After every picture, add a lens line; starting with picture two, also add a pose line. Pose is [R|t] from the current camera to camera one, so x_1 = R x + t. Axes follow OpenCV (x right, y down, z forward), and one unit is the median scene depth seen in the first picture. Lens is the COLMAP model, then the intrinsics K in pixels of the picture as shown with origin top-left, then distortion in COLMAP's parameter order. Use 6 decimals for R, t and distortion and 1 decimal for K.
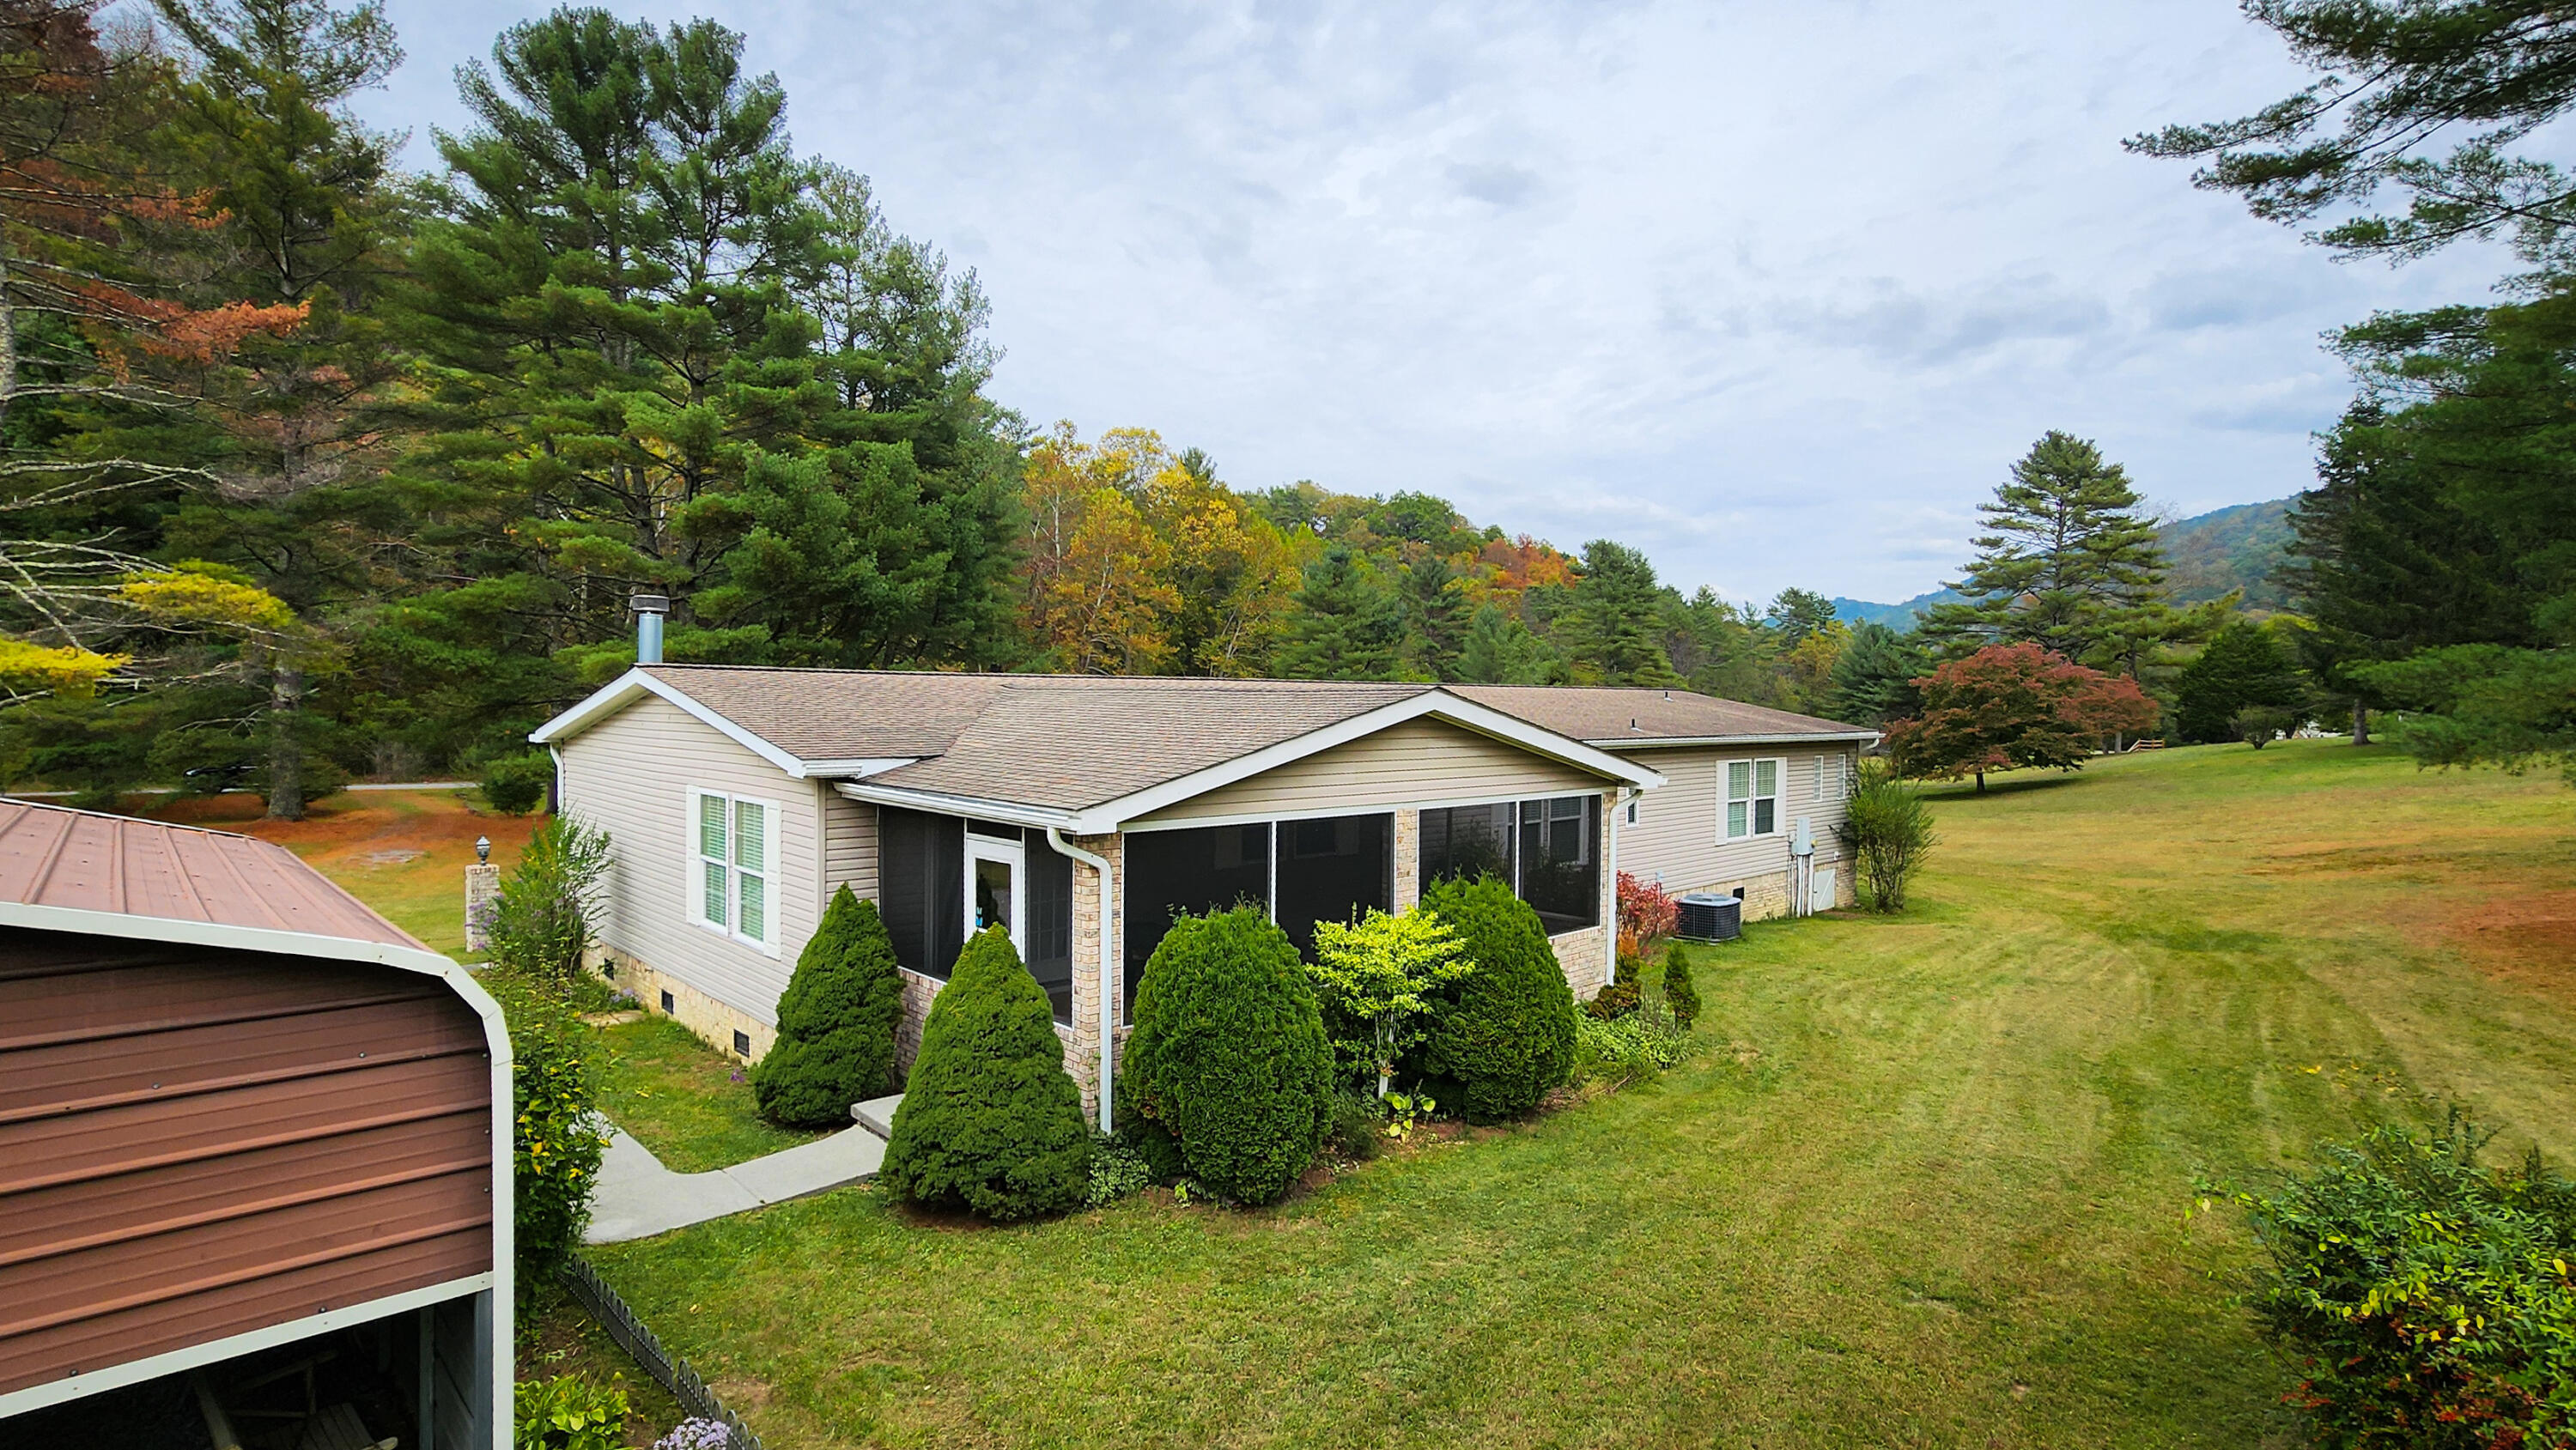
lens RADIAL K [[1267.7, 0, 1300.7], [0, 1267.7, 723.3], [0, 0, 1]] dist [-0.006553, 0.000716]
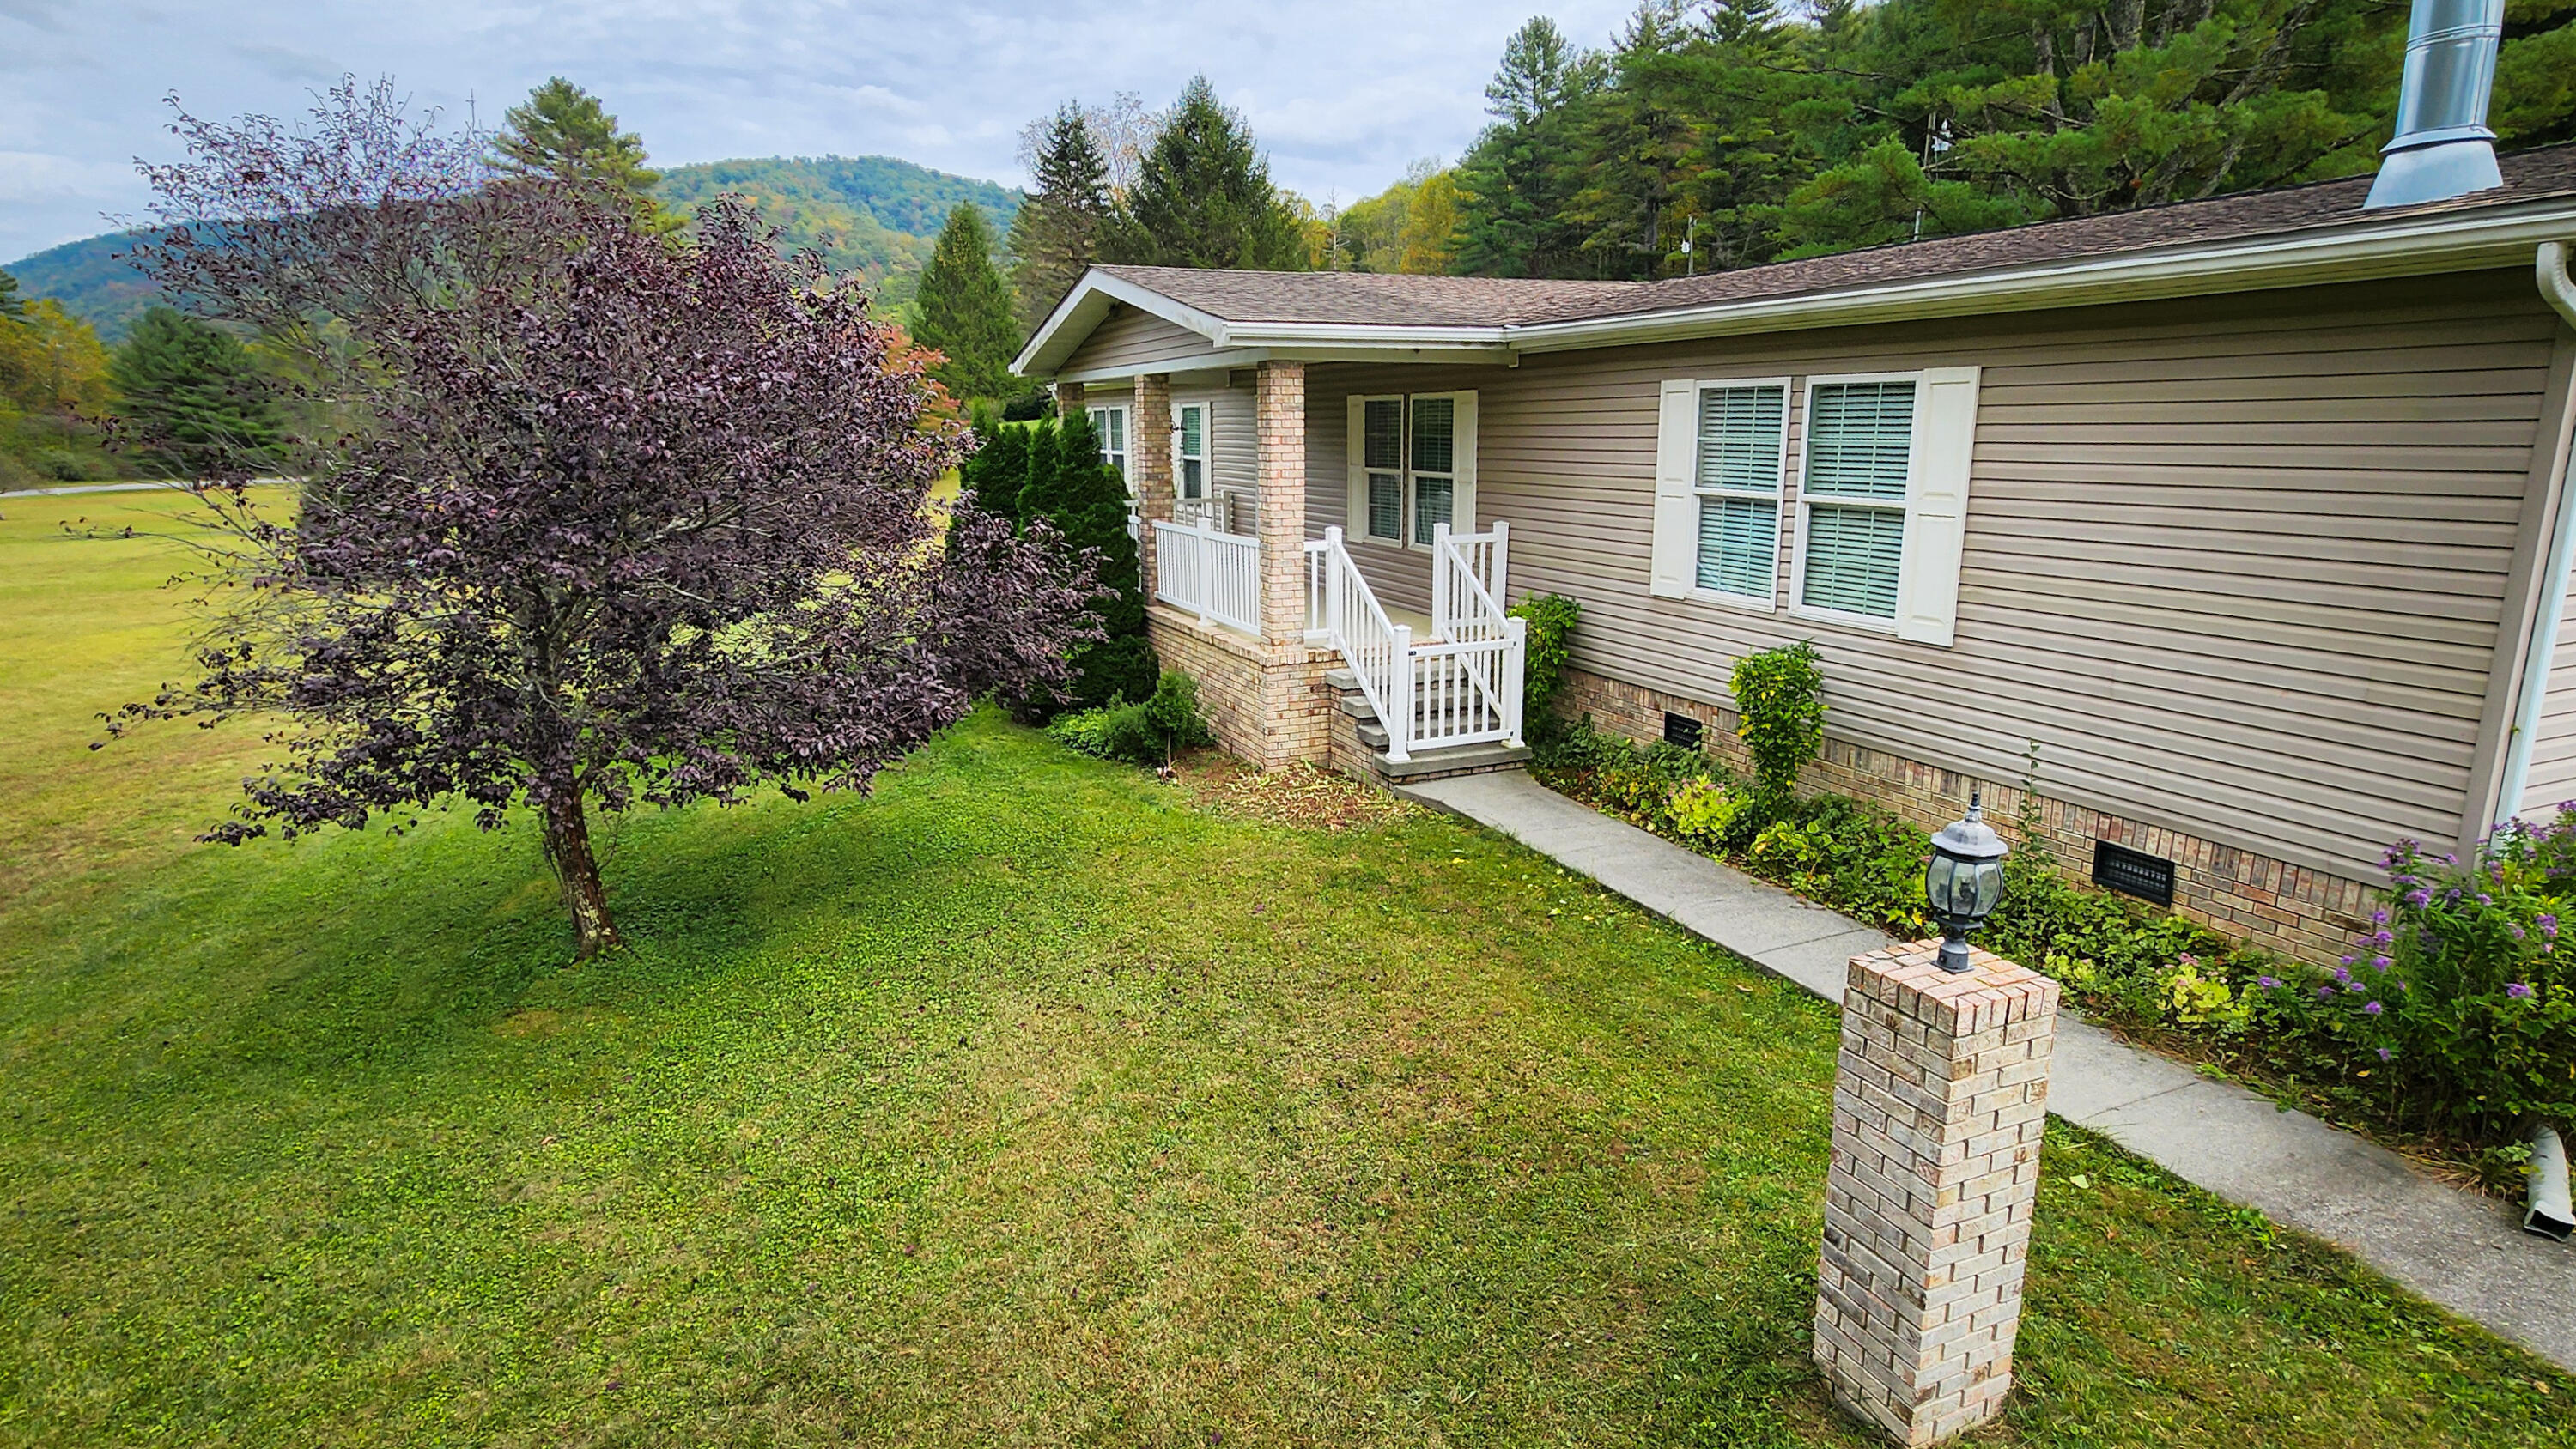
lens RADIAL K [[1360.1, 0, 1297.7], [0, 1360.1, 731.5], [0, 0, 1]] dist [-0.001188, 0.000075]
pose [[0.345459, -0.219939, 0.912297, -0.414415], [0.030604, 0.974271, 0.223291, 0.019158], [-0.937935, -0.049218, 0.343301, 0.502519]]
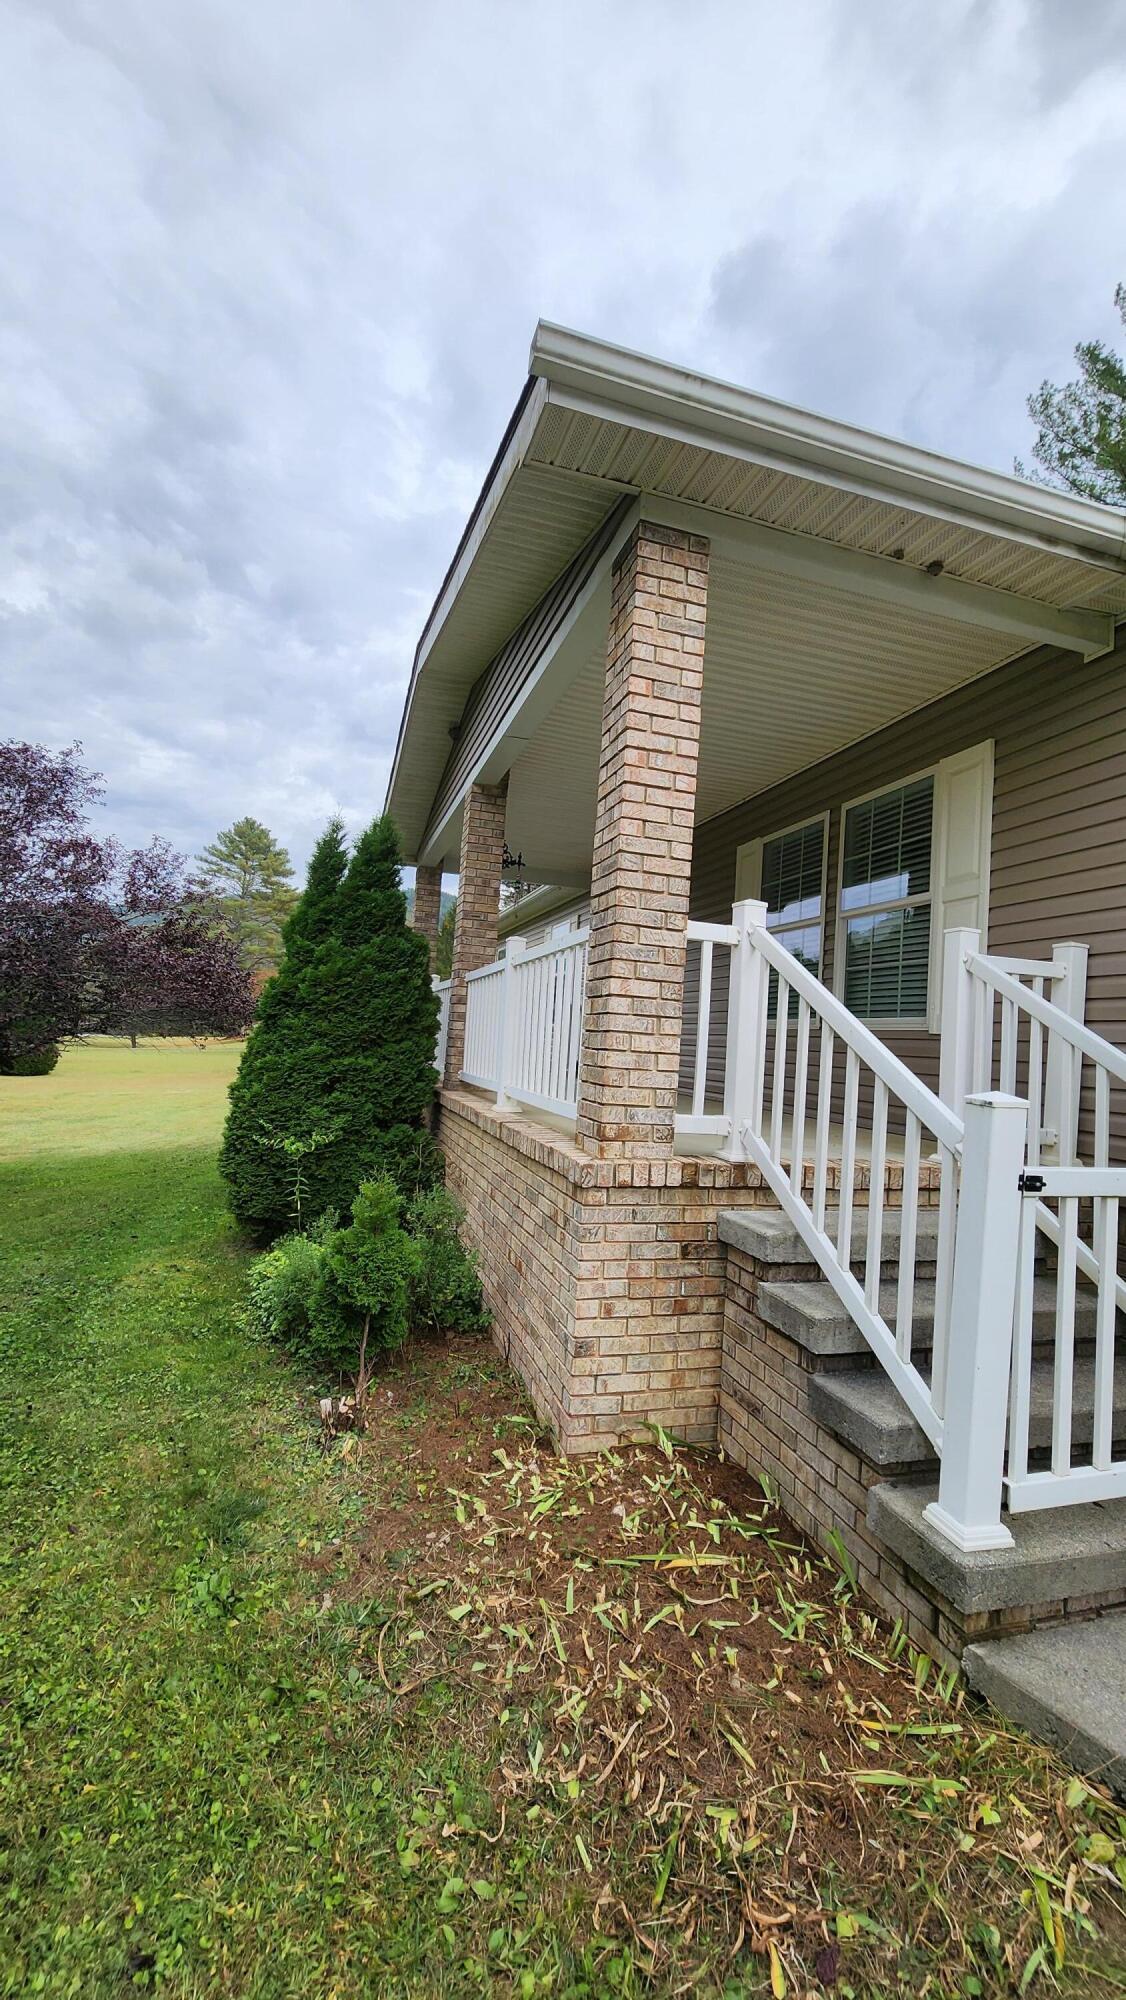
lens RADIAL K [[817.9, 0, 568.3], [0, 817.9, 1007.2], [0, 0, 1]] dist [0.000971, -0.000256]
pose [[0.443765, 0.057575, 0.894292, -0.231238], [-0.040118, 0.998210, -0.044357, 0.054426], [-0.895245, -0.016193, 0.445280, 0.571957]]
